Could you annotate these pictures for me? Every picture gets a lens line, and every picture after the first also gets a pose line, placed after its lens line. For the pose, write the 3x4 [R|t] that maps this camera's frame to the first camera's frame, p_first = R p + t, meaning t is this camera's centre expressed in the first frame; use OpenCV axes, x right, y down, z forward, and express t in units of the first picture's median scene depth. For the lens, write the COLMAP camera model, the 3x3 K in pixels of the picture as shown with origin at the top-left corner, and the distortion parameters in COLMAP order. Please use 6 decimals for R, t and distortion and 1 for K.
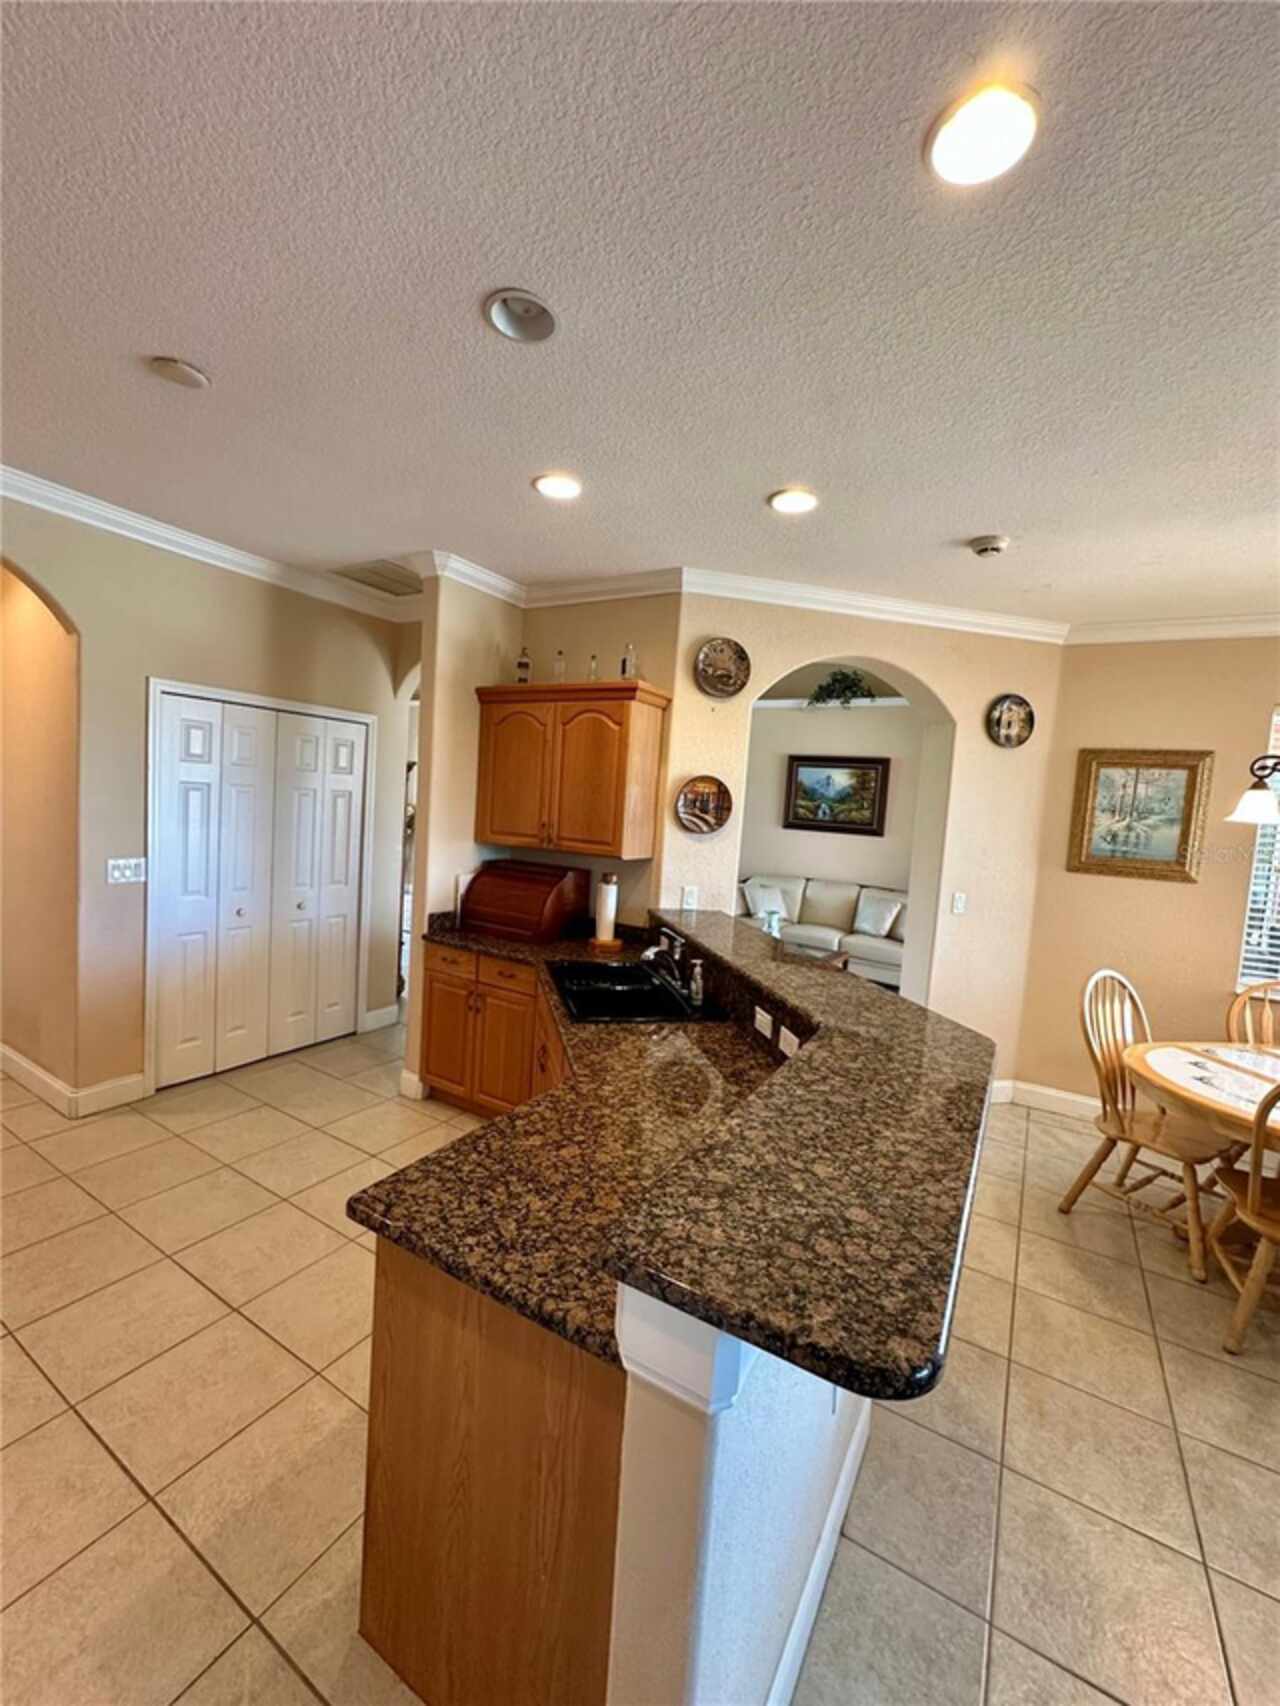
lens RADIAL K [[683.6, 0, 632.7], [0, 683.6, 845.4], [0, 0, 1]] dist [-0.003629, 0.000640]
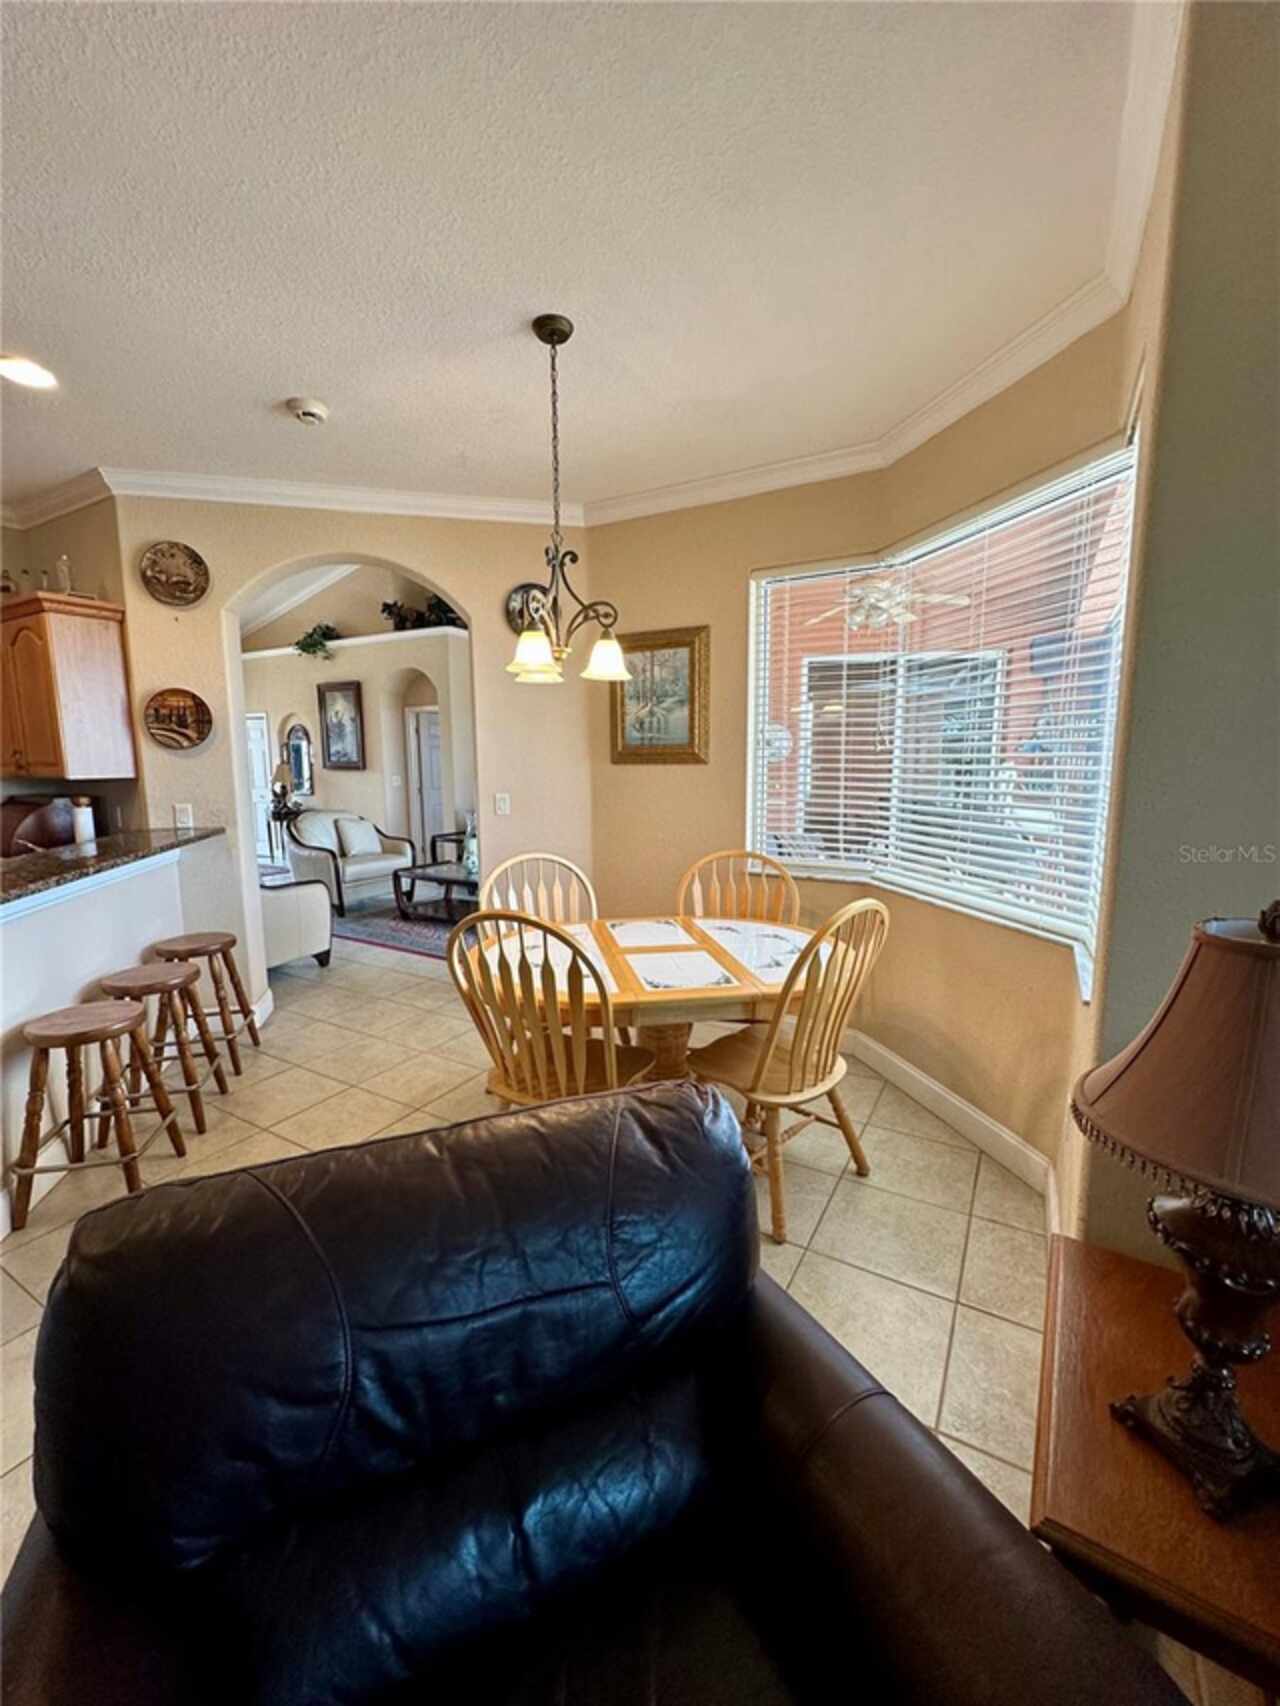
lens RADIAL K [[683.6, 0, 638.9], [0, 683.6, 844.5], [0, 0, 1]] dist [-0.003629, 0.000640]
pose [[0.997237, -0.074145, 0.004630, 0.712467], [0.073673, 0.995053, 0.066653, 0.098155], [-0.009549, -0.066127, 0.997765, 0.009713]]
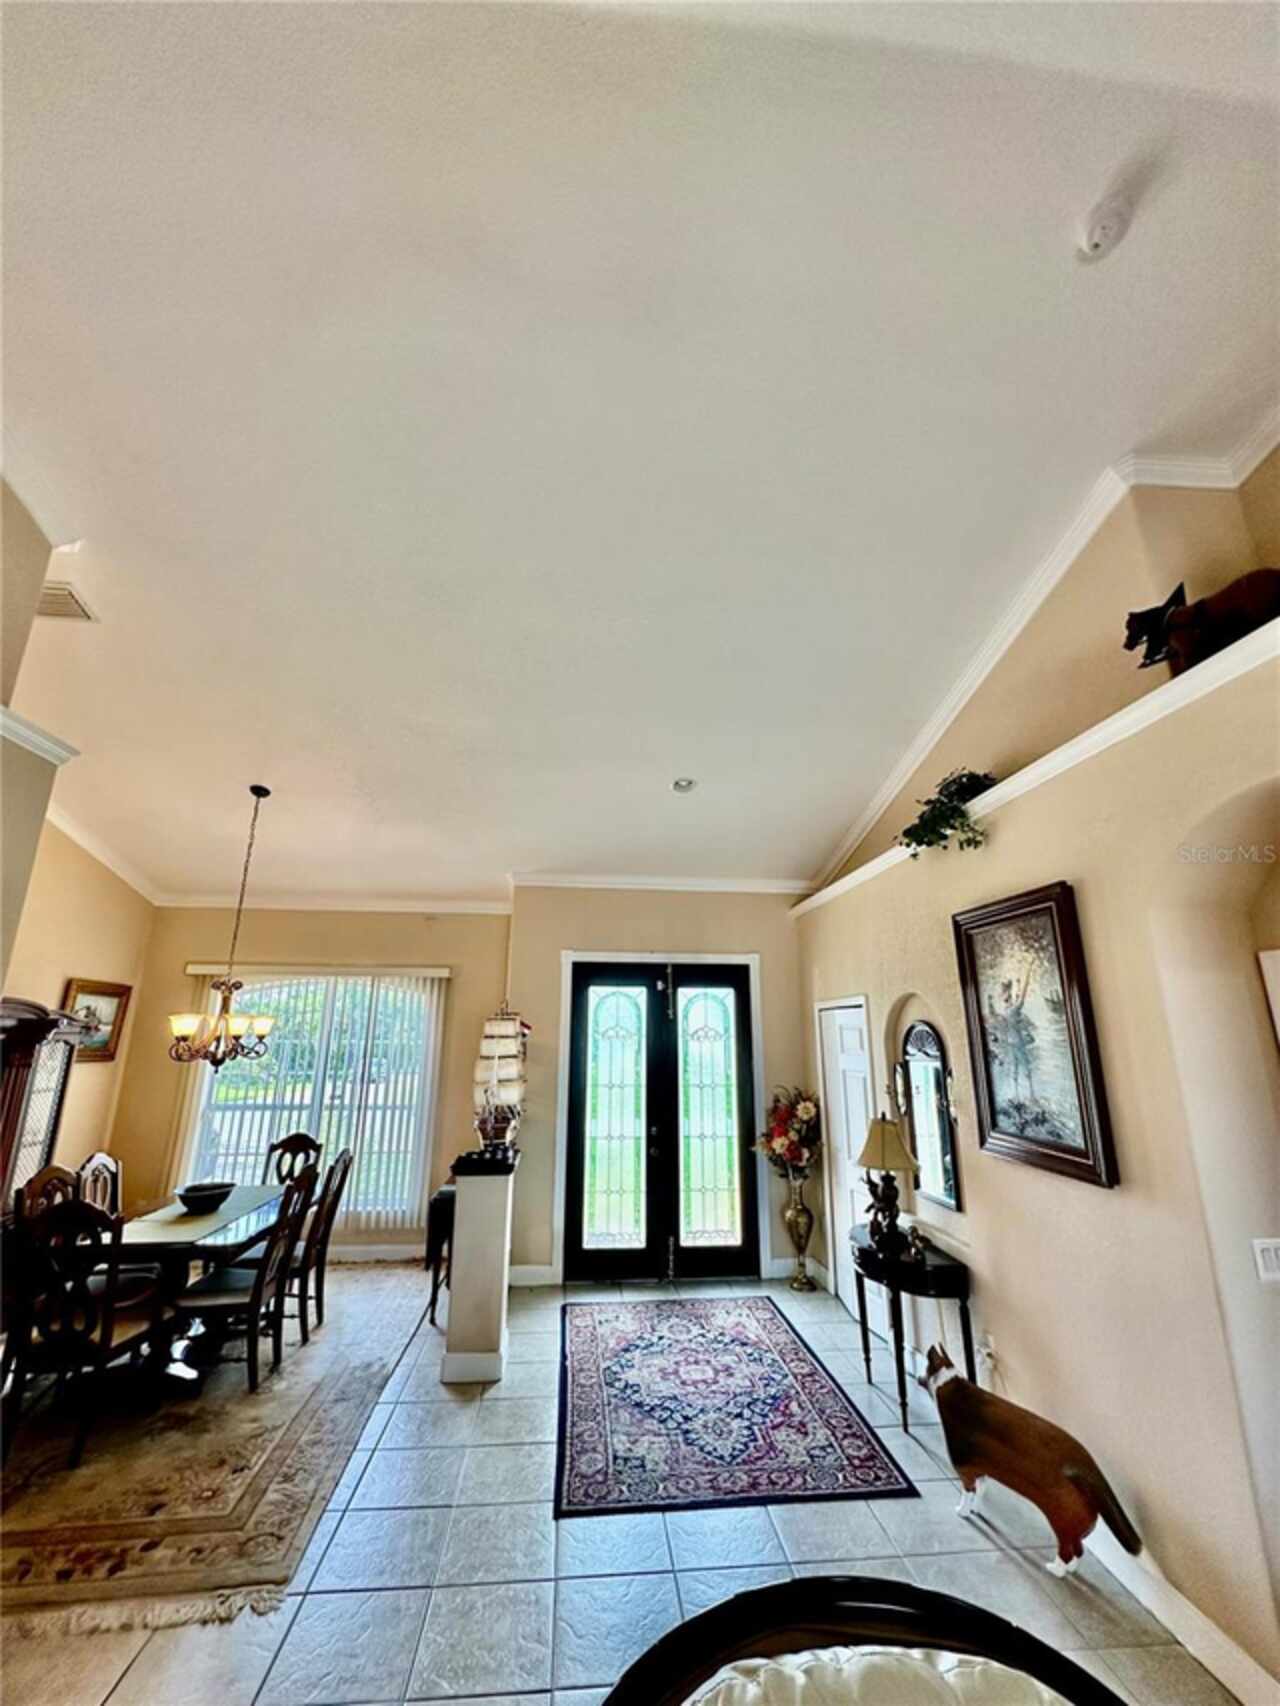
lens RADIAL K [[683.6, 0, 641.0], [0, 683.6, 855.9], [0, 0, 1]] dist [-0.003629, 0.000640]
pose [[0.596638, -0.266988, -0.756796, 0.109146], [-0.020873, 0.937554, -0.347212, -0.130410], [0.802239, 0.222957, 0.553808, 1.583028]]
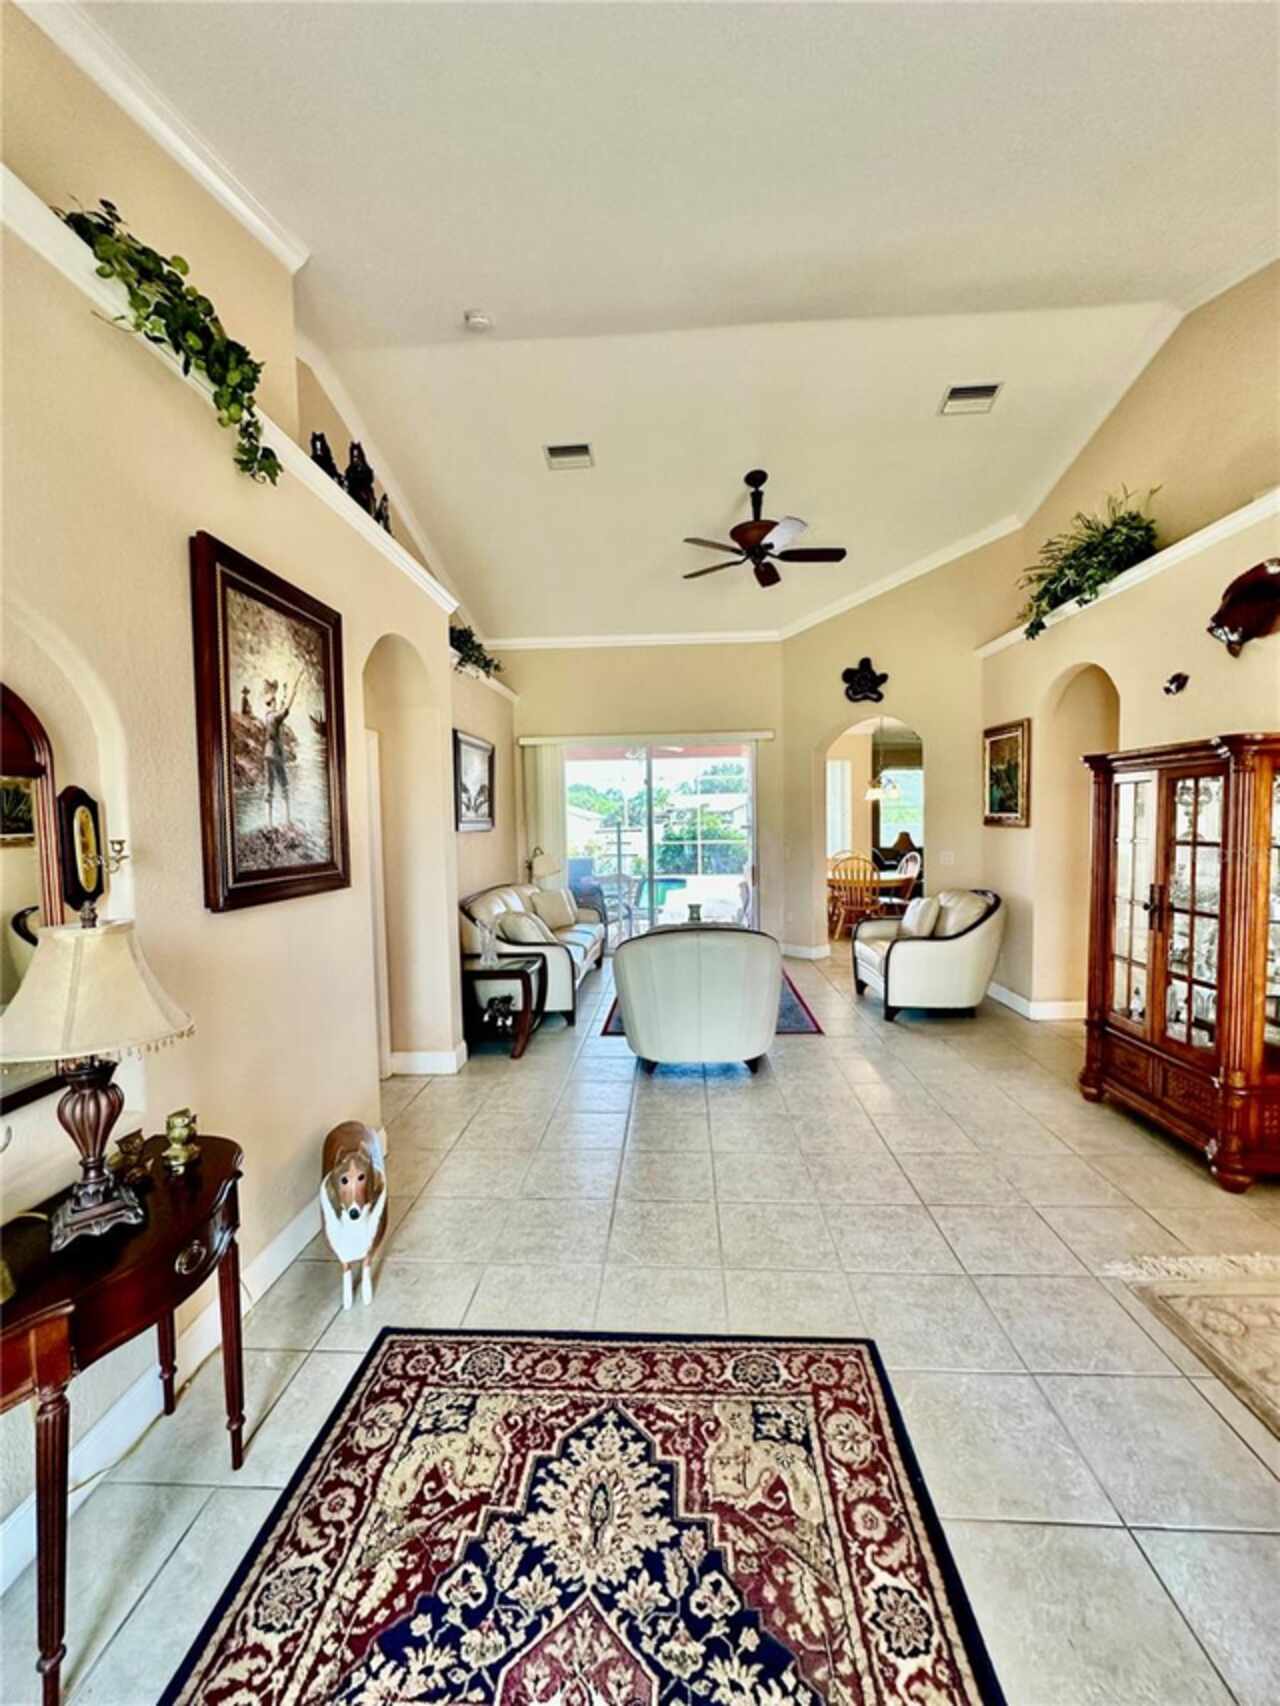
lens RADIAL K [[683.6, 0, 641.3], [0, 683.6, 850.3], [0, 0, 1]] dist [-0.003629, 0.000640]
pose [[-0.469650, -0.101607, 0.876986, -1.025044], [0.046660, 0.989110, 0.139586, -0.200342], [-0.881619, 0.106477, -0.459794, 2.434750]]
